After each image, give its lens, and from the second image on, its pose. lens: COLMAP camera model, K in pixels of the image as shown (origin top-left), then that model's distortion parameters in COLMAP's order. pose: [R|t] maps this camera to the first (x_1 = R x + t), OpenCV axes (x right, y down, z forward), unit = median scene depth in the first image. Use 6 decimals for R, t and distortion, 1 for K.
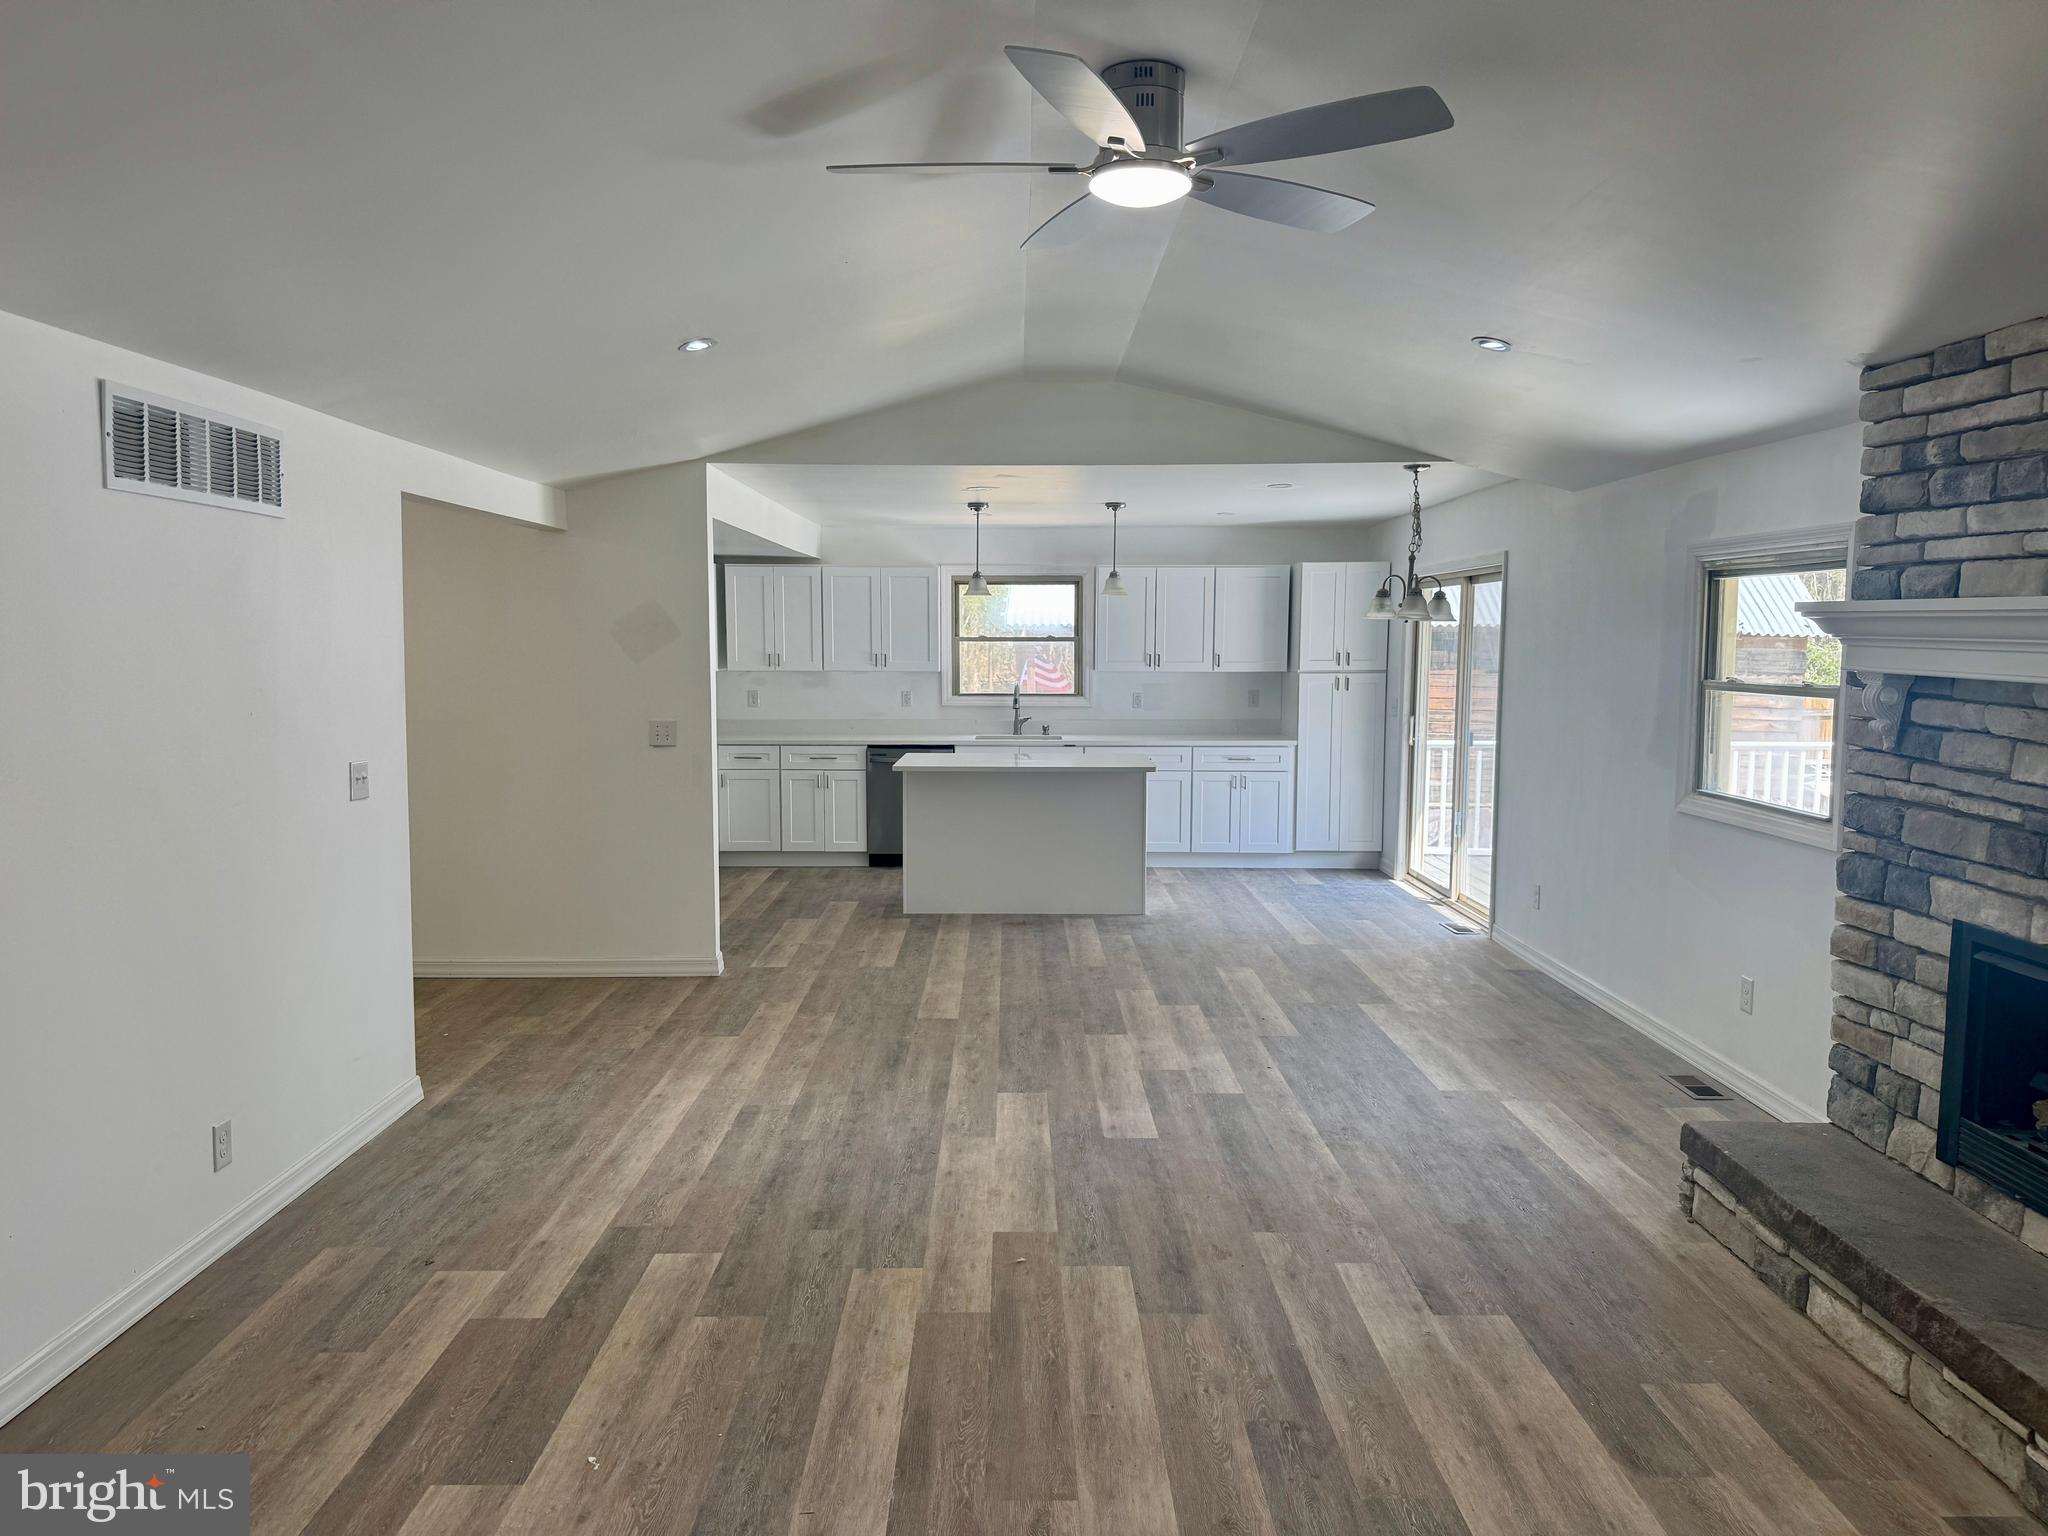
lens RADIAL K [[1436.9, 0, 1029.1], [0, 1436.9, 766.0], [0, 0, 1]] dist [0.061837, -0.072550]
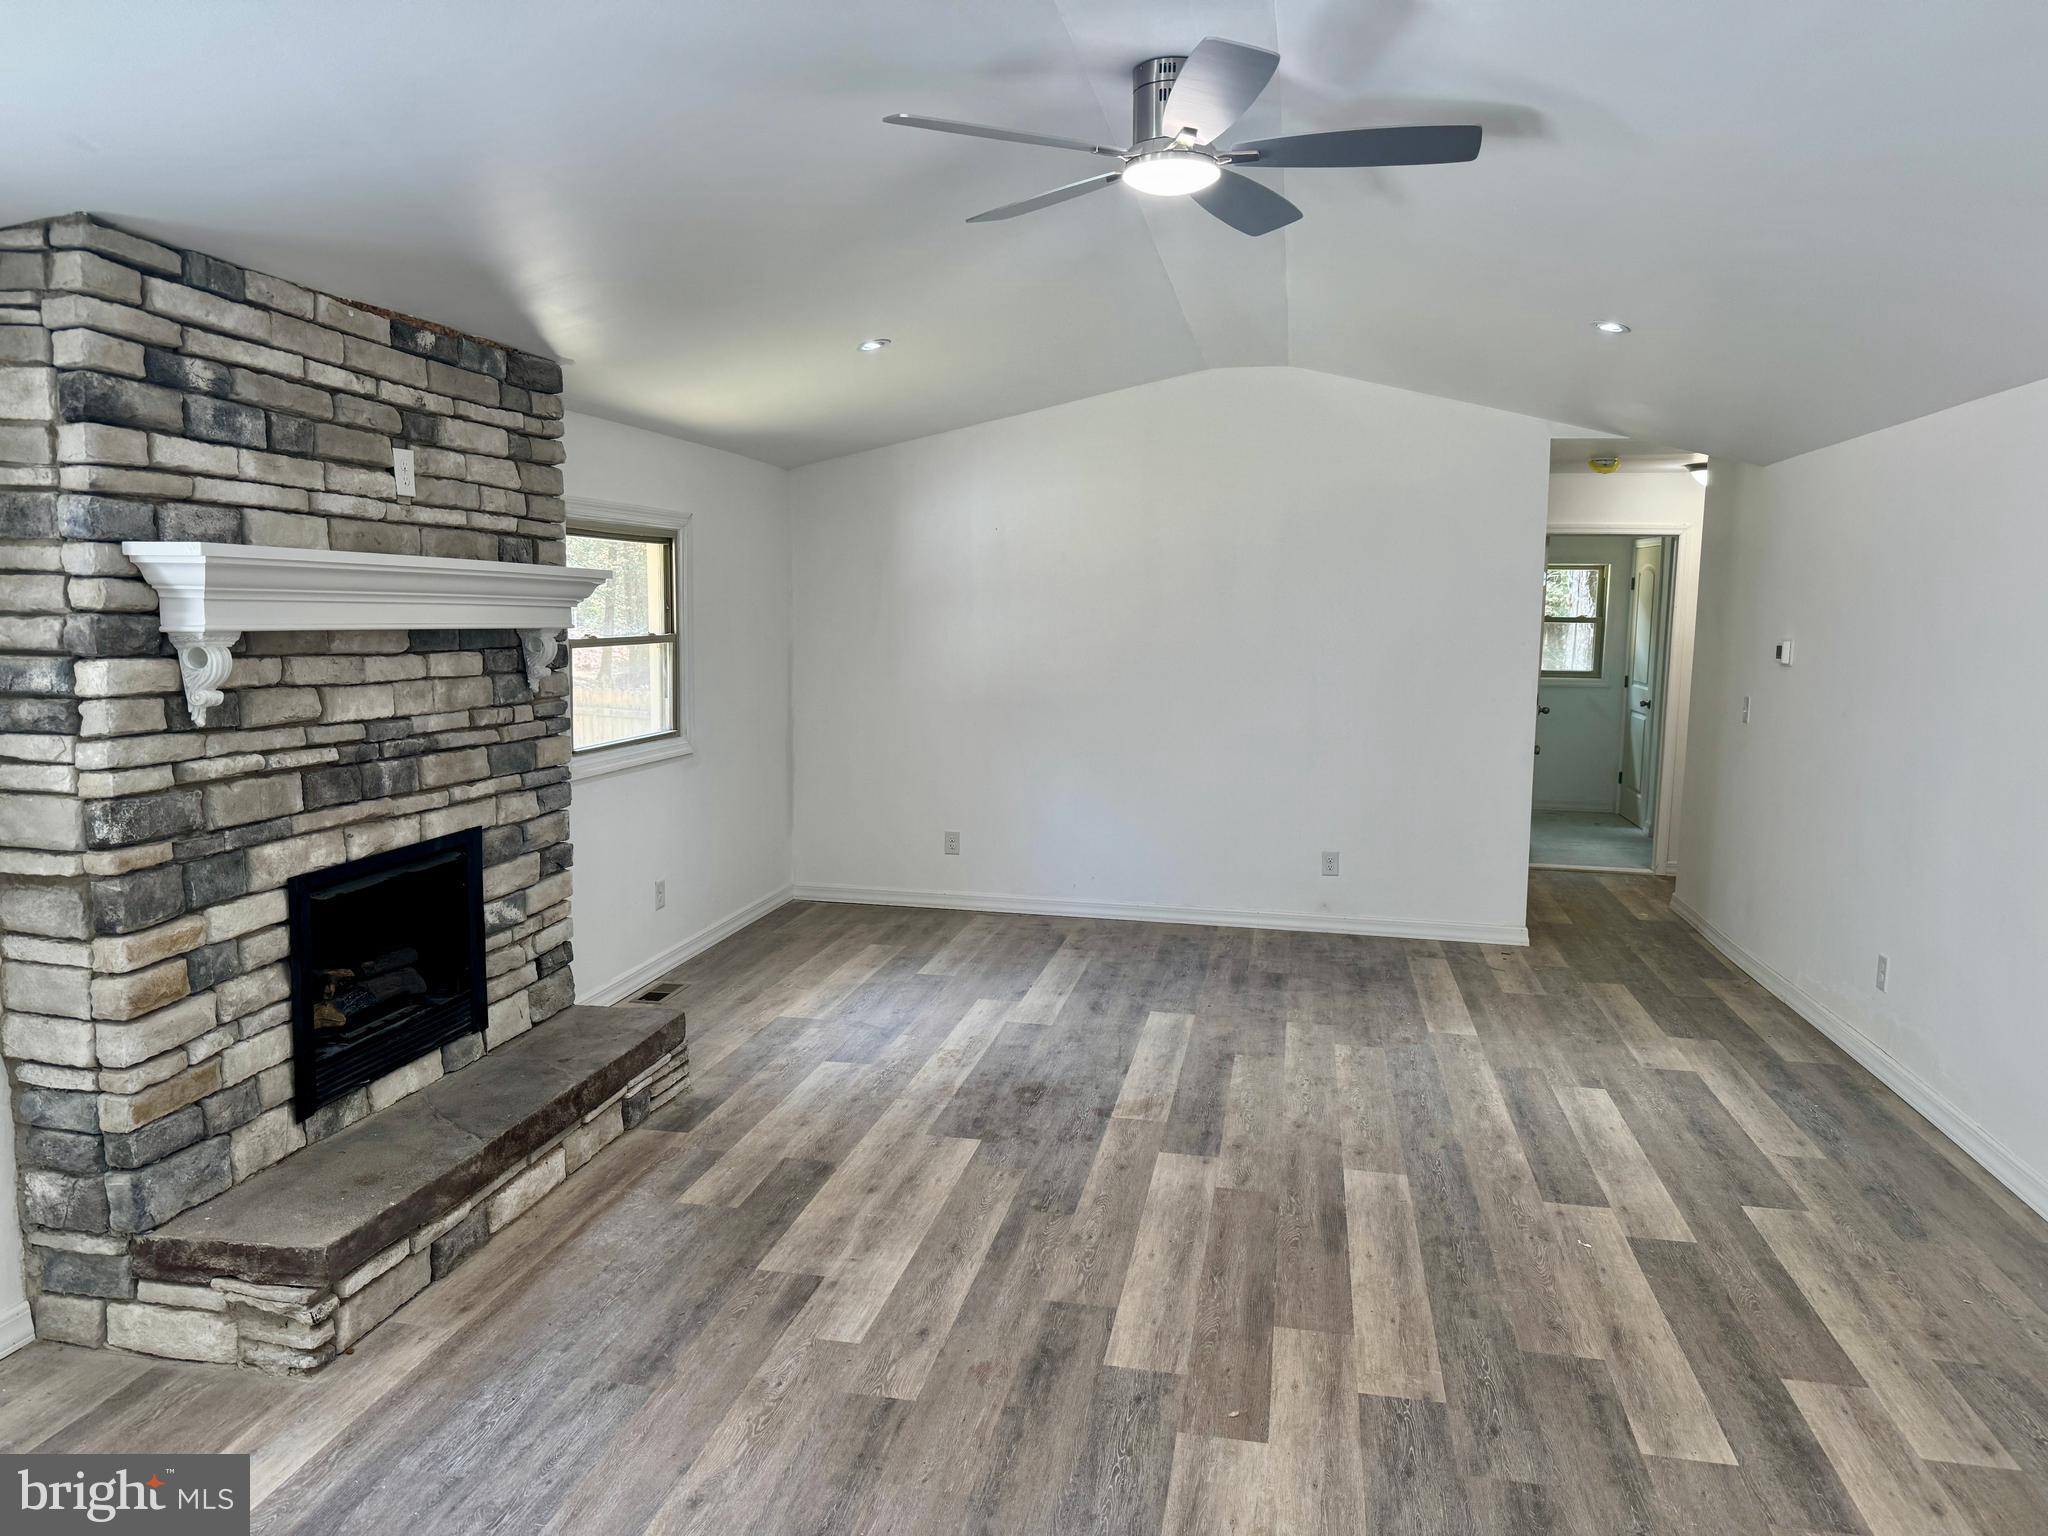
lens RADIAL K [[1436.9, 0, 1029.1], [0, 1436.9, 766.0], [0, 0, 1]] dist [0.061837, -0.072550]
pose [[-0.979337, -0.039201, 0.198400, -0.043172], [0.002423, 0.978689, 0.205333, -0.169985], [-0.202221, 0.201570, -0.958372, 1.840093]]
